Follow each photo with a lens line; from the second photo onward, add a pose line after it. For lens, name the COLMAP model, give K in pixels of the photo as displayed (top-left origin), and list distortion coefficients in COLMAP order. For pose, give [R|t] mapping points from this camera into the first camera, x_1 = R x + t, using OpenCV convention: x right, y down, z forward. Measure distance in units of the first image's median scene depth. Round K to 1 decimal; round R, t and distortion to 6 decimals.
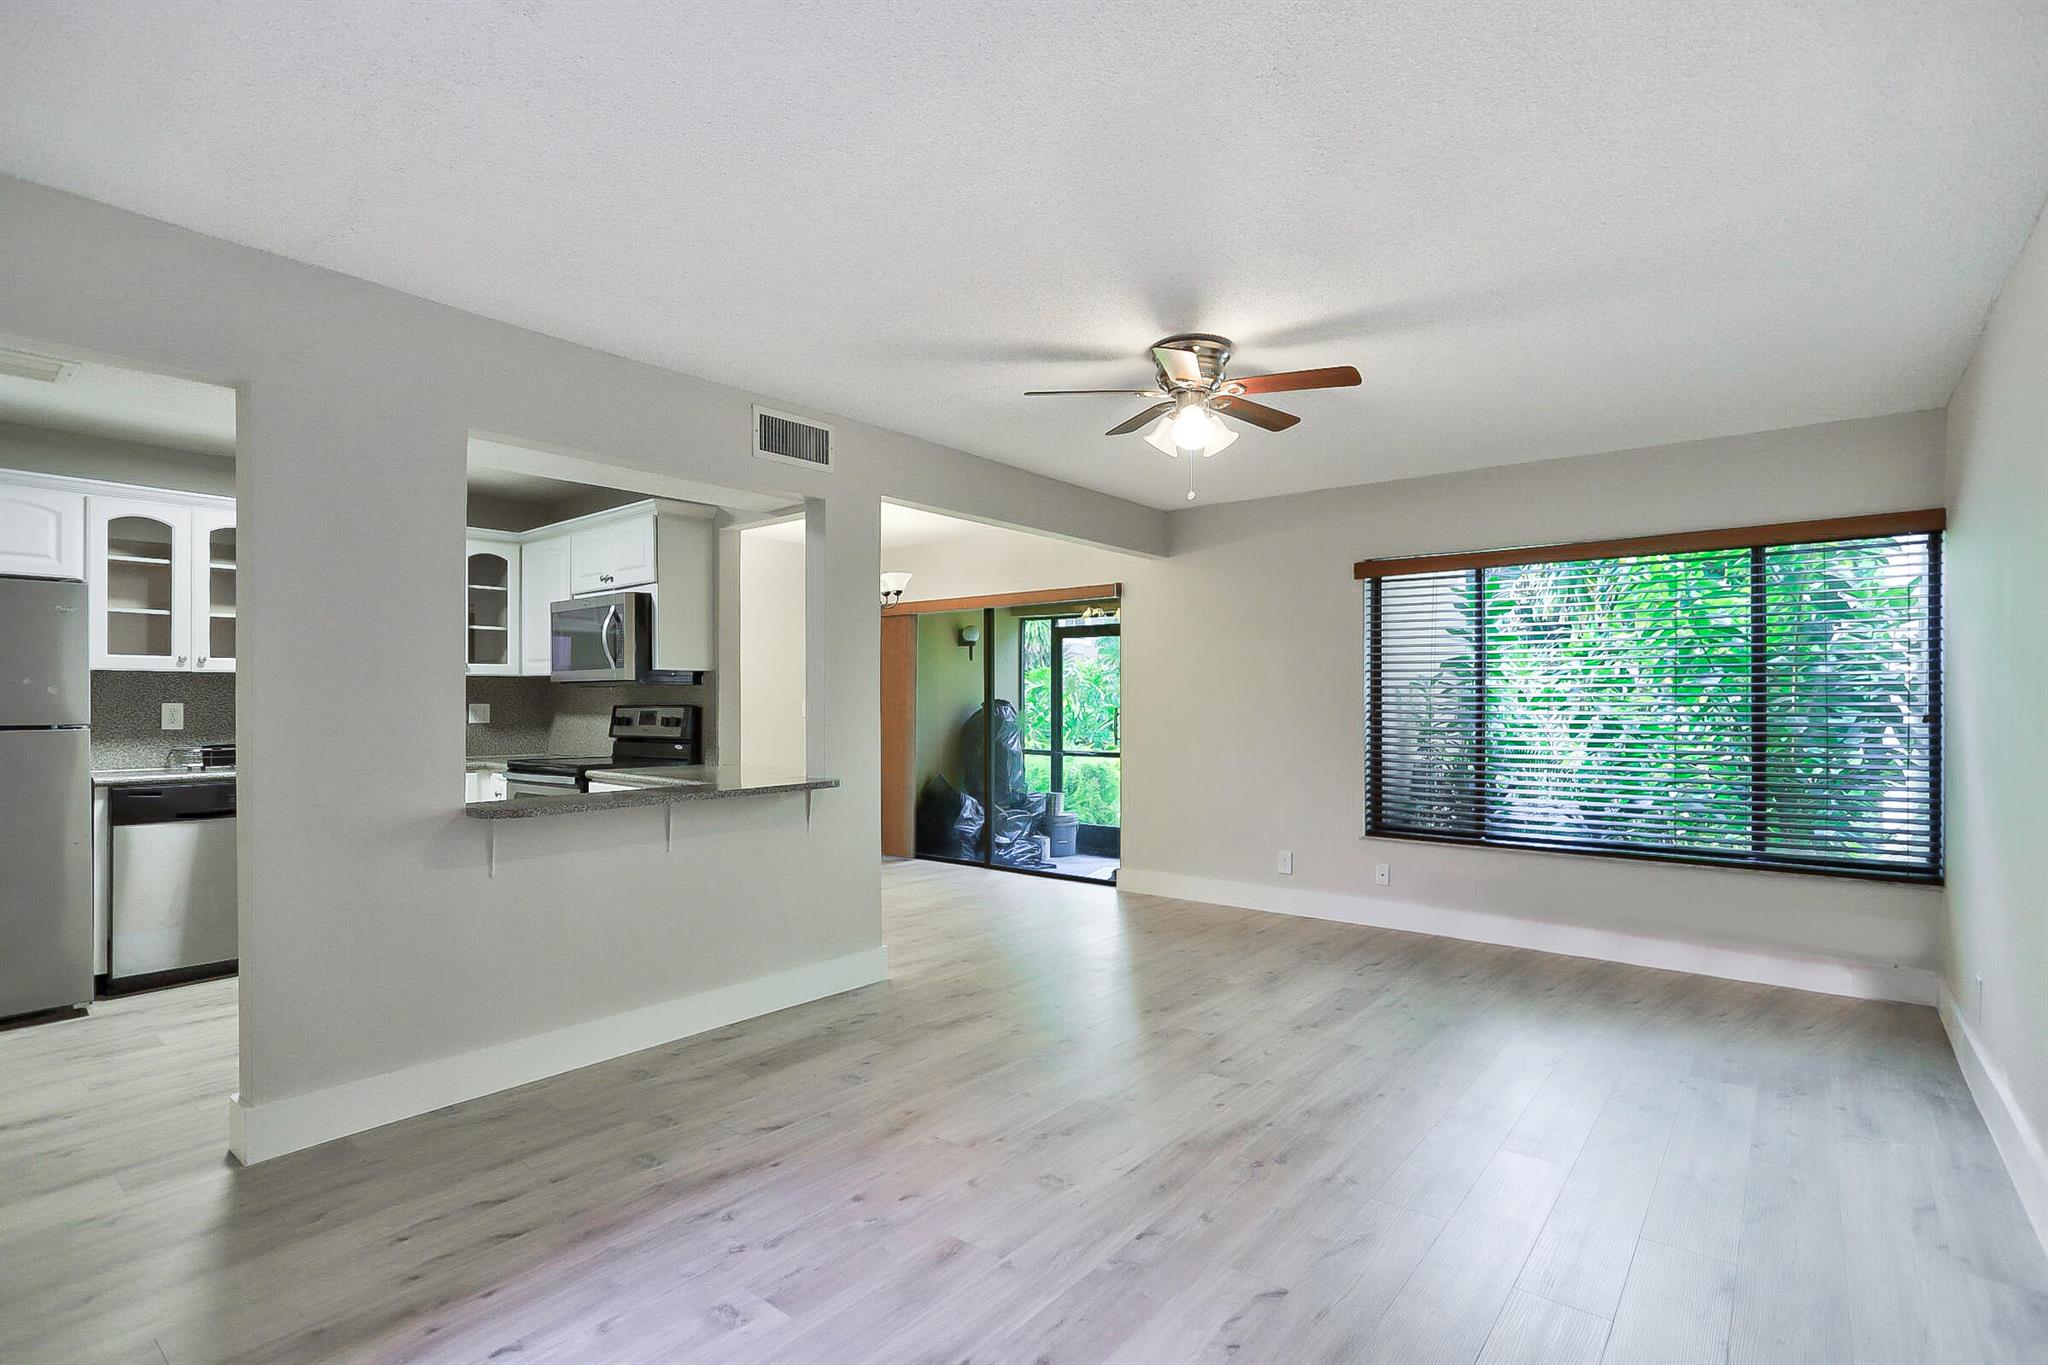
lens RADIAL K [[981.4, 0, 1038.3], [0, 981.4, 699.1], [0, 0, 1]] dist [-0.047289, 0.022075]
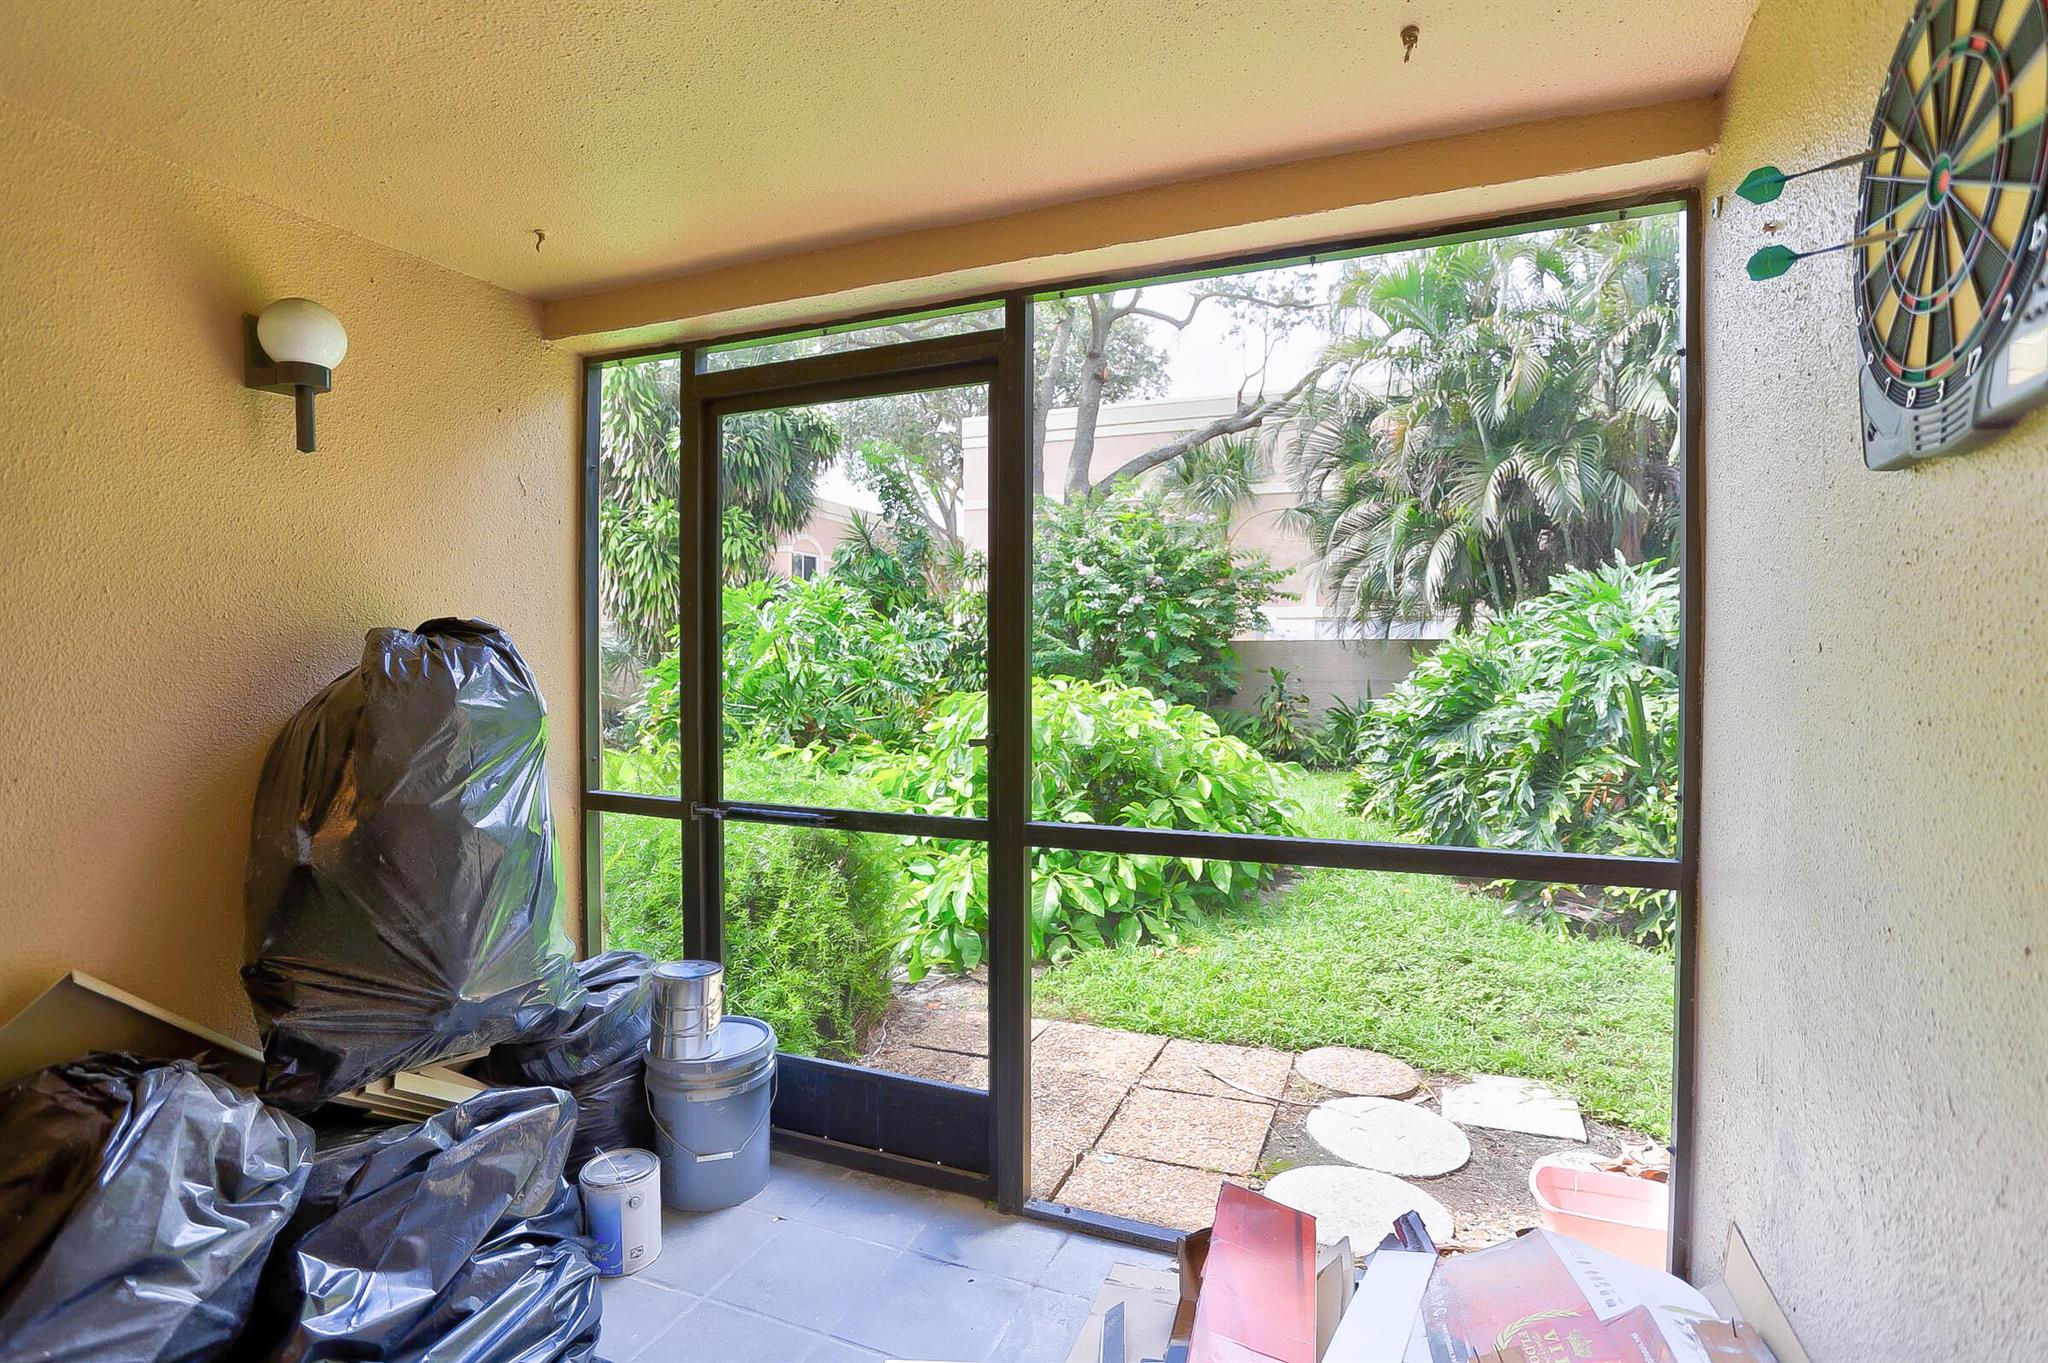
lens RADIAL K [[981.4, 0, 1038.9], [0, 981.4, 678.3], [0, 0, 1]] dist [-0.047289, 0.022075]
pose [[0.963360, -0.003429, 0.268191, 0.080364], [-0.001311, 0.999846, 0.017495, 0.022835], [-0.268210, -0.017206, 0.963207, 1.488565]]
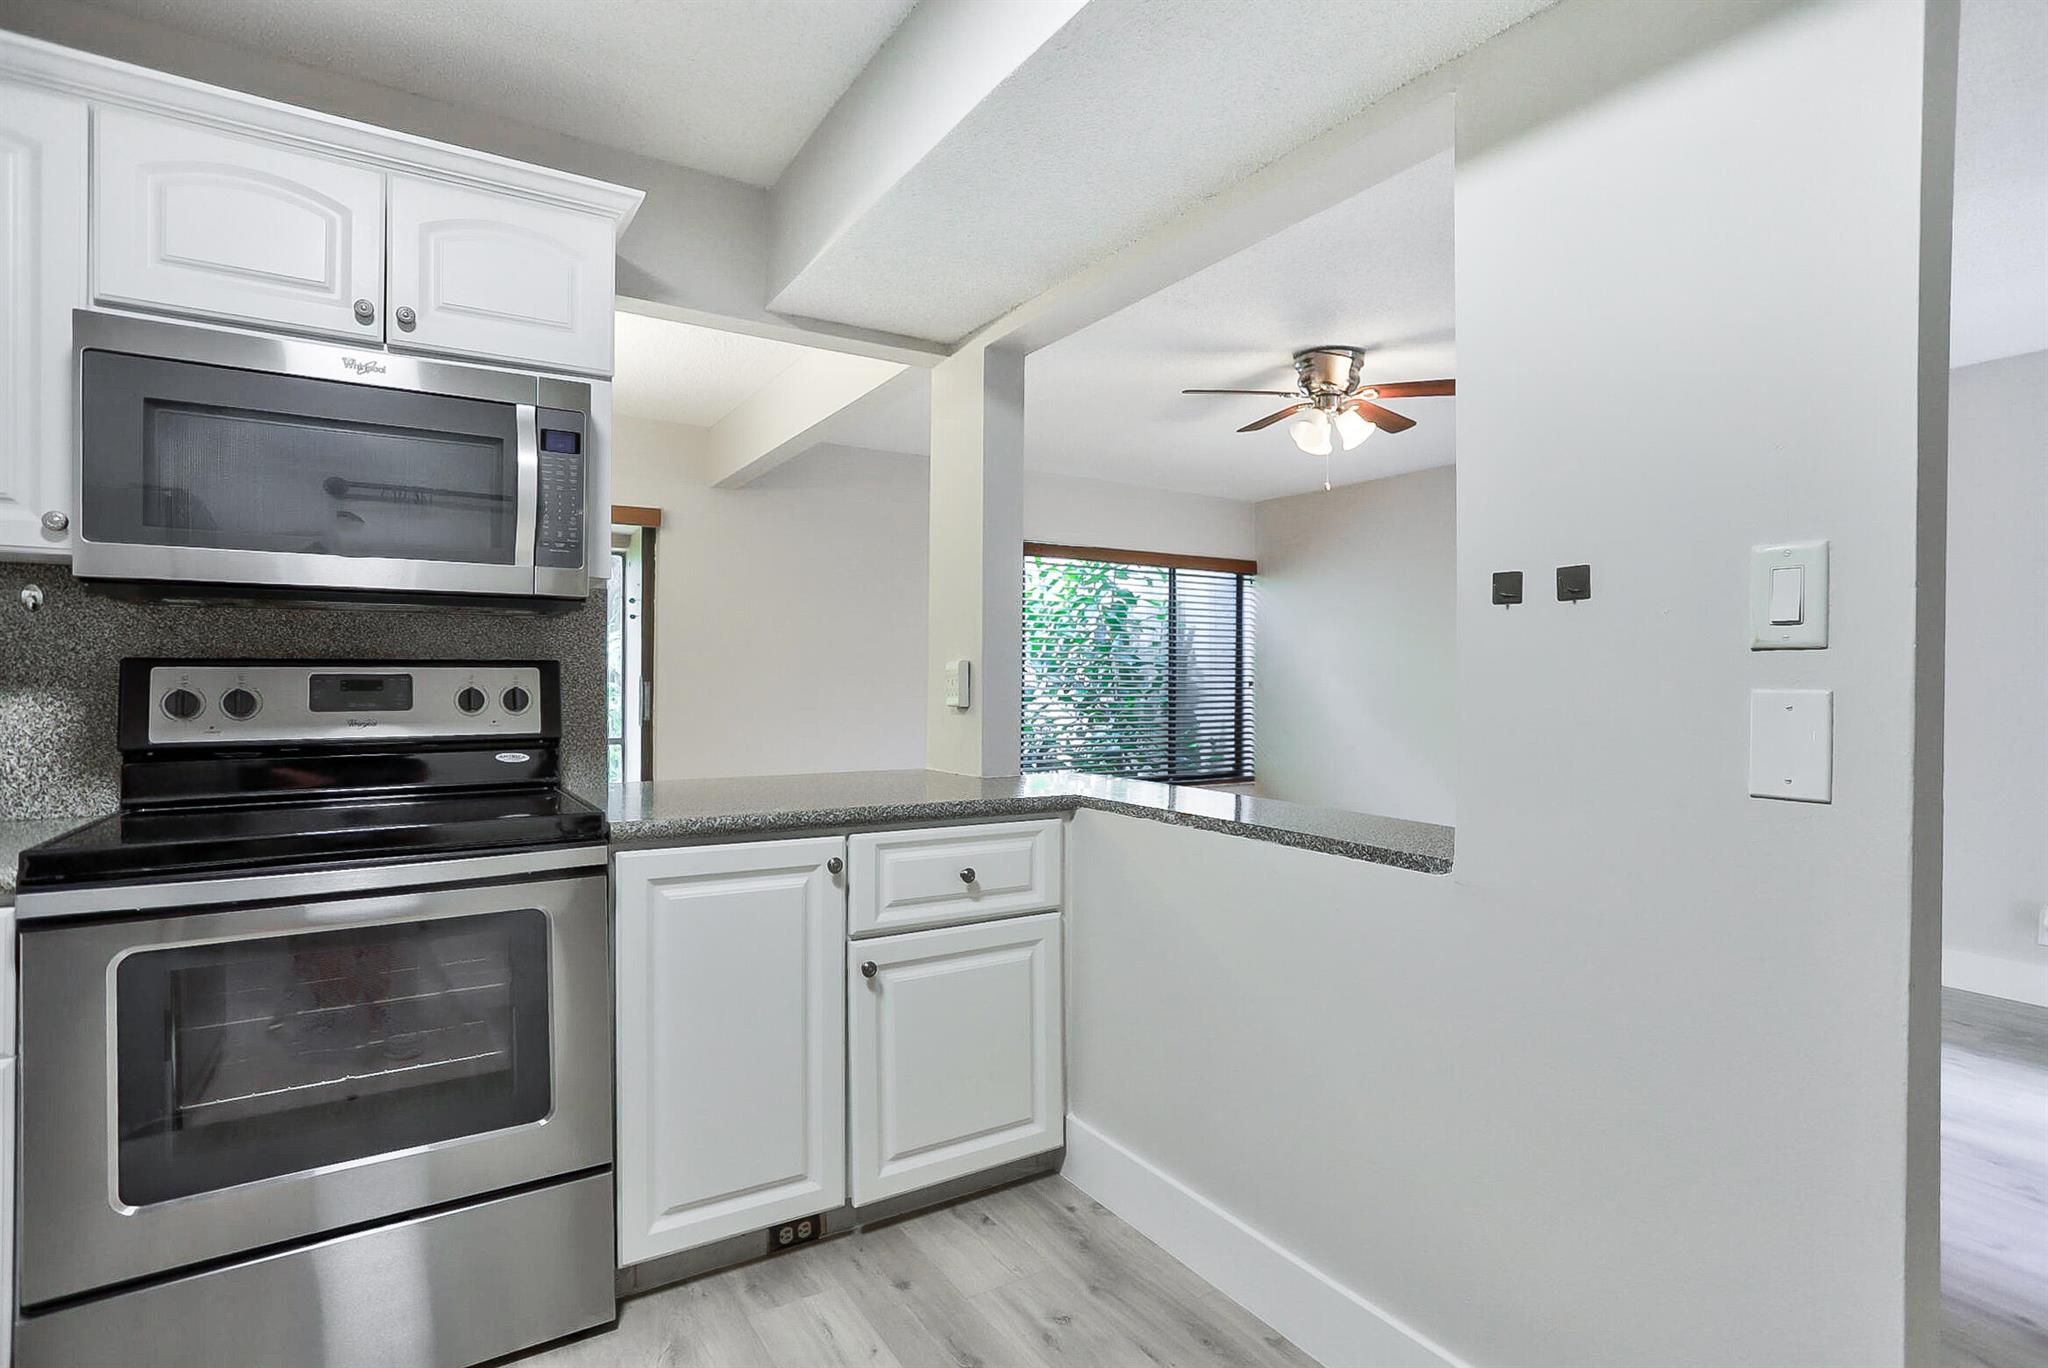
lens RADIAL K [[981.4, 0, 1037.7], [0, 981.4, 682.7], [0, 0, 1]] dist [-0.047289, 0.022075]
pose [[0.337371, -0.003988, 0.941363, -0.774439], [-0.006409, 0.999958, 0.006533, 0.013274], [-0.941350, -0.008237, 0.337332, 0.713296]]
